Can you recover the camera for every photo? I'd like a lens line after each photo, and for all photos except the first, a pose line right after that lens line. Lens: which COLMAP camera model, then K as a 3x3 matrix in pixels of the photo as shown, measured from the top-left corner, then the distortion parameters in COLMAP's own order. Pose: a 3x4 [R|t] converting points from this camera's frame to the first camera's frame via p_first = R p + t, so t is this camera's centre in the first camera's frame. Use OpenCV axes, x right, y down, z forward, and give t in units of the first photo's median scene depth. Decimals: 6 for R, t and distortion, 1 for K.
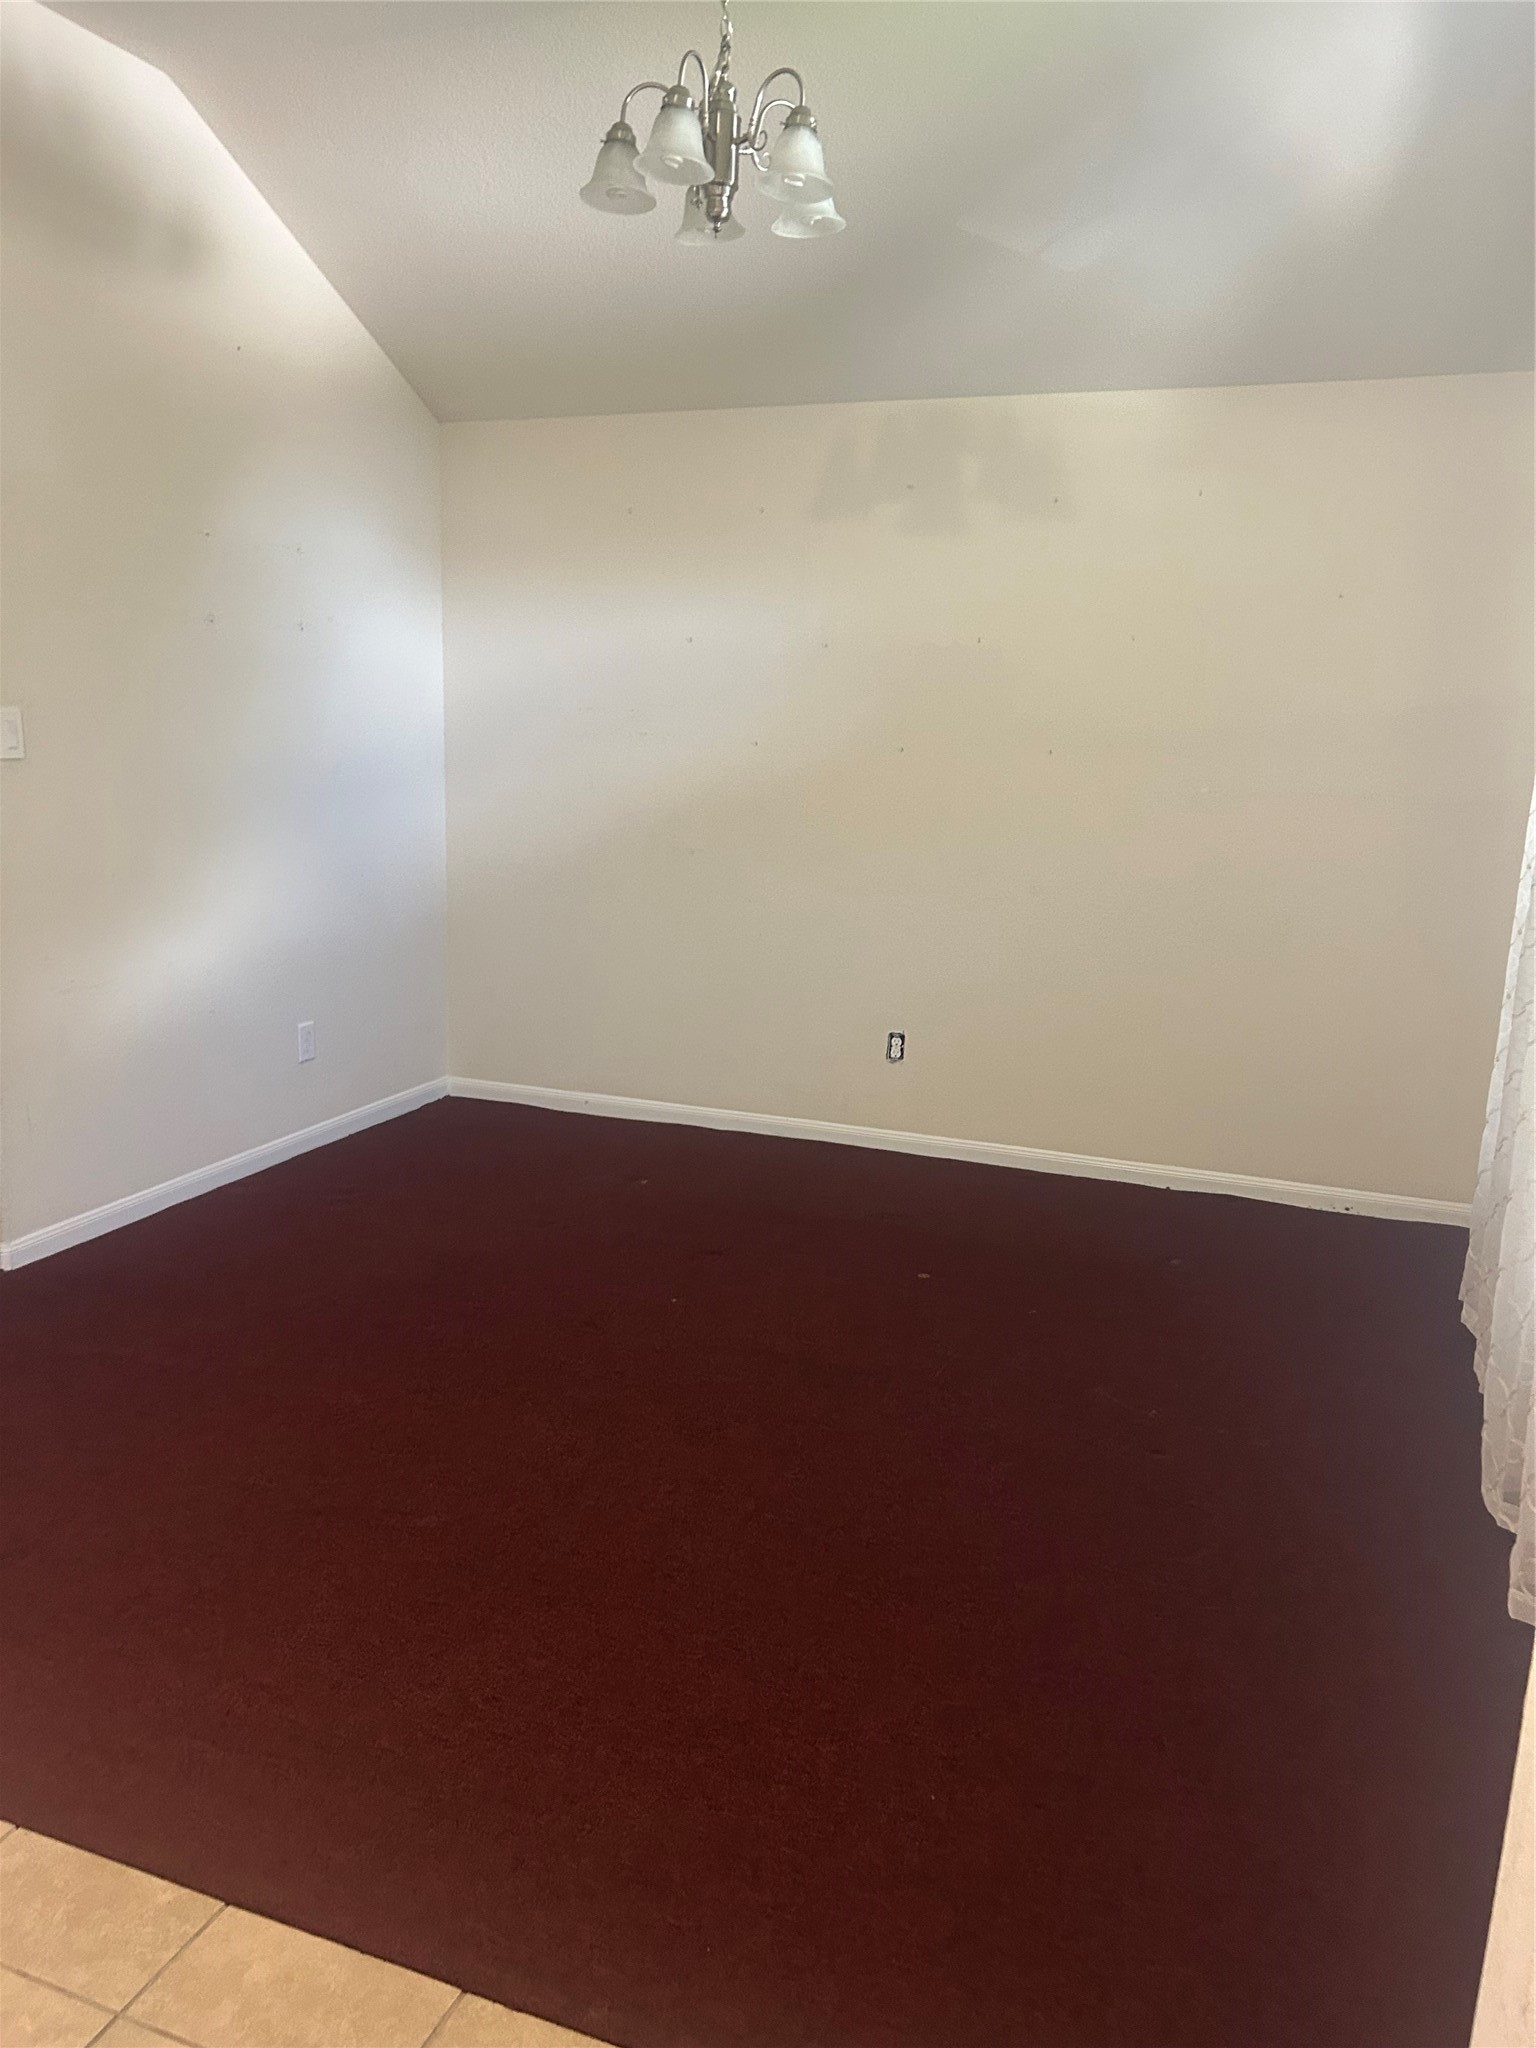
lens RADIAL K [[1531.5, 0, 768.0], [0, 1531.5, 1024.0], [0, 0, 1]] dist [0.103901, -0.132433]
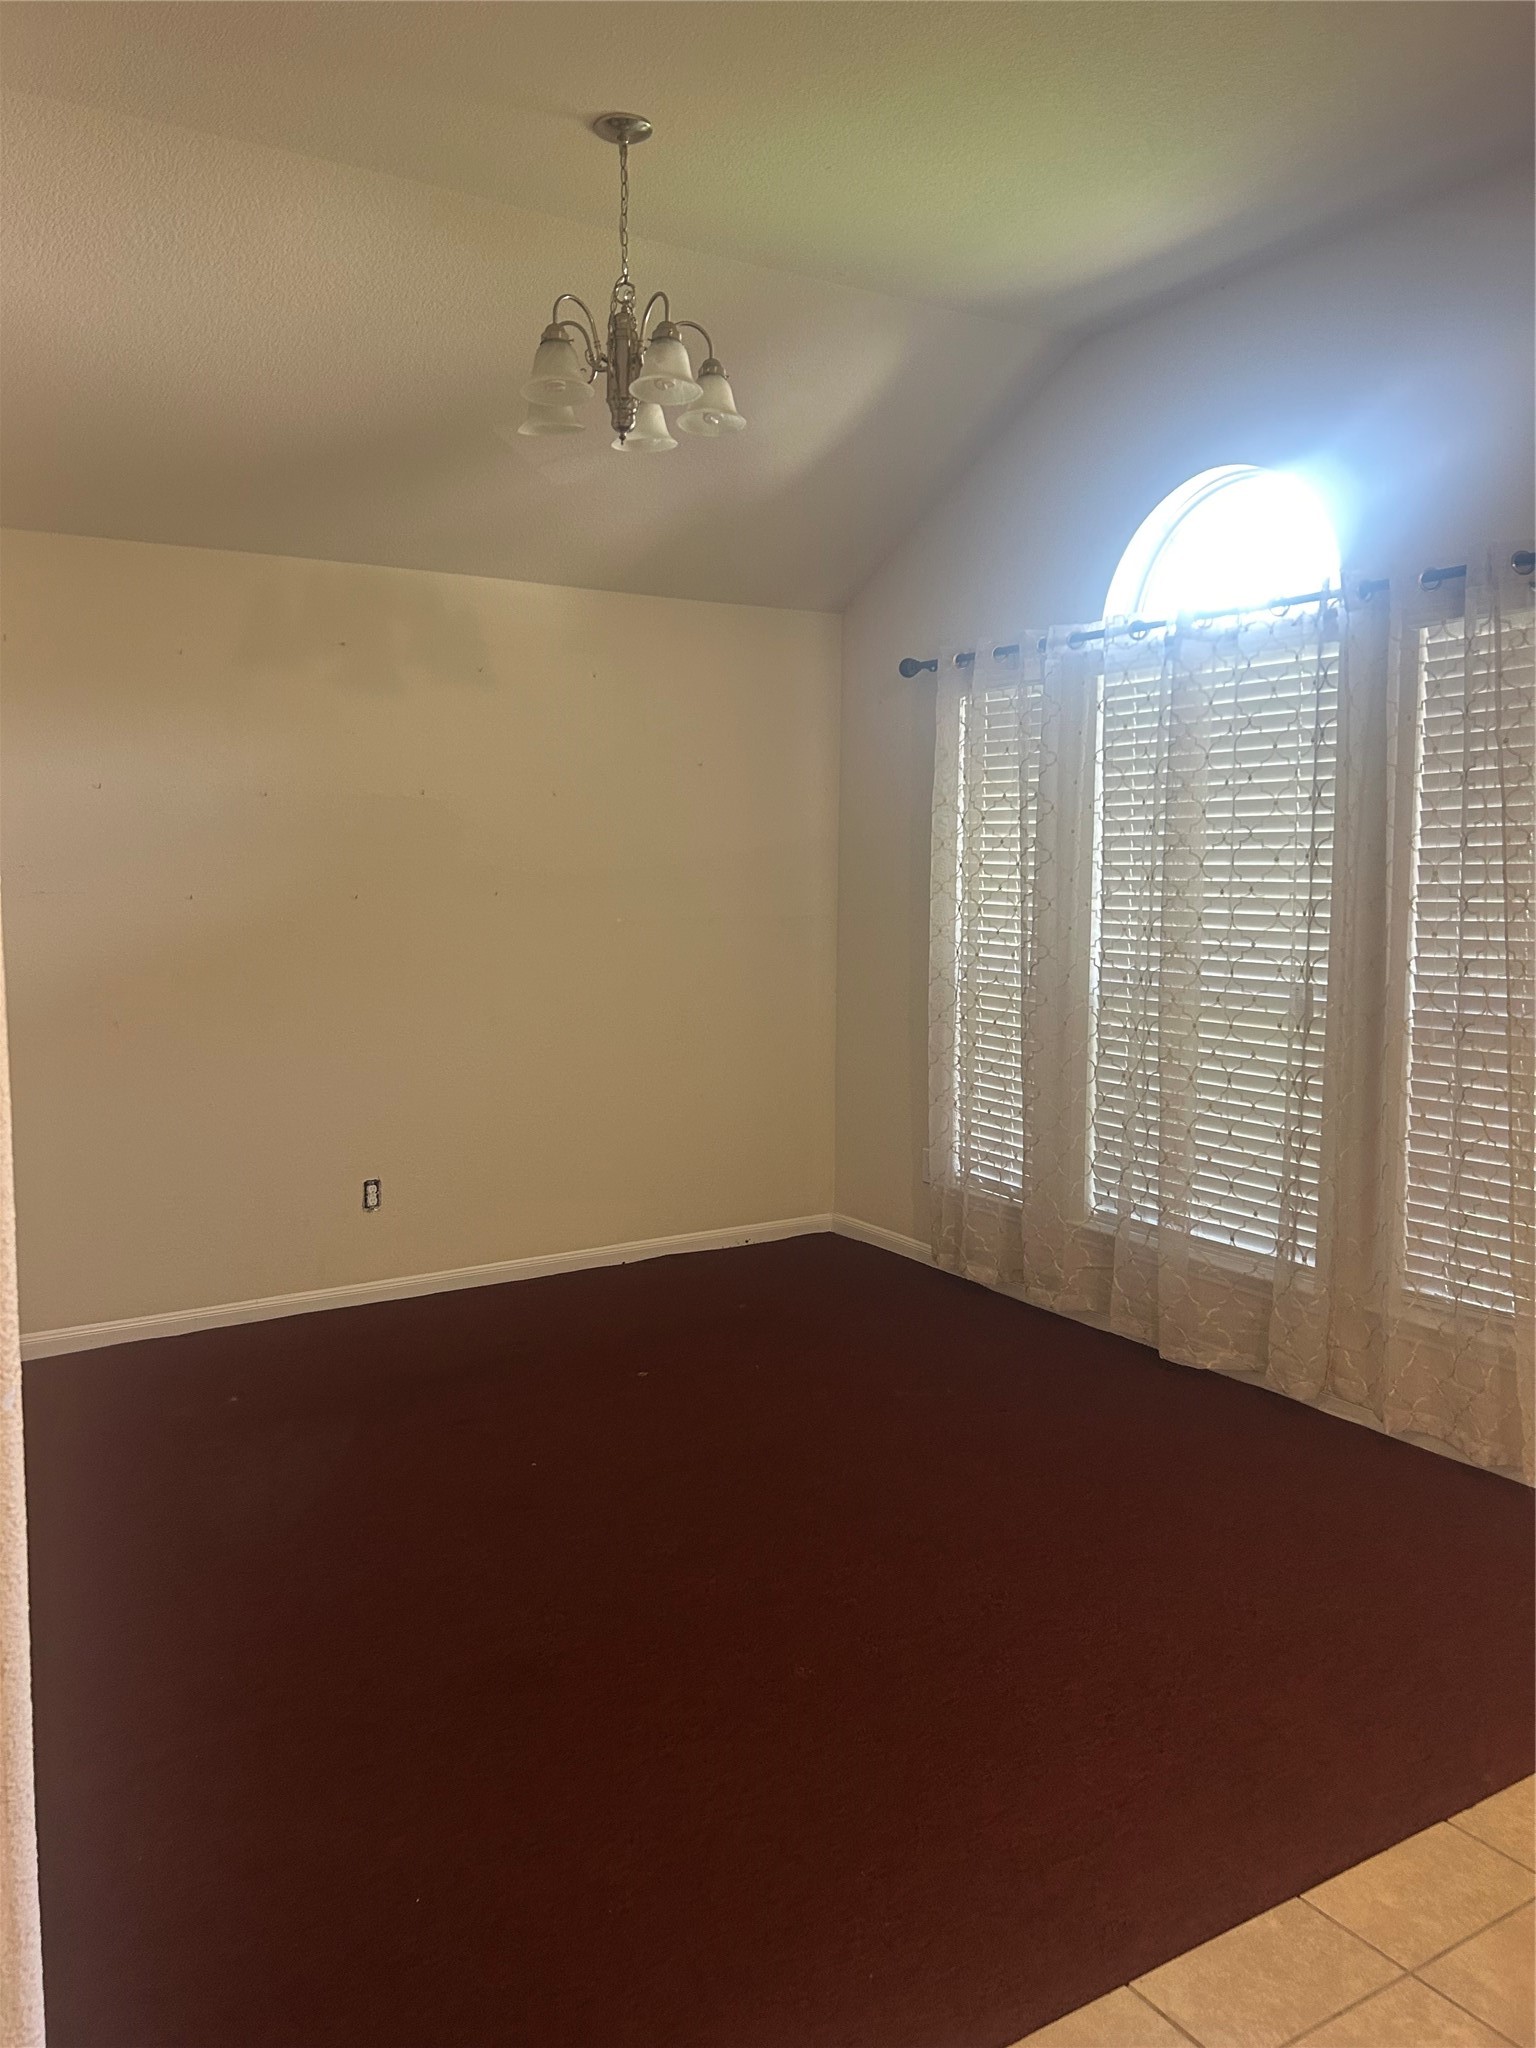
lens RADIAL K [[1521.0, 0, 763.3], [0, 1521.0, 976.5], [0, 0, 1]] dist [0.008575, -0.056746]
pose [[0.626241, -0.096758, 0.773602, -0.539850], [0.182607, 0.982871, -0.024890, -0.056411], [-0.757943, 0.156852, 0.633182, 0.192102]]
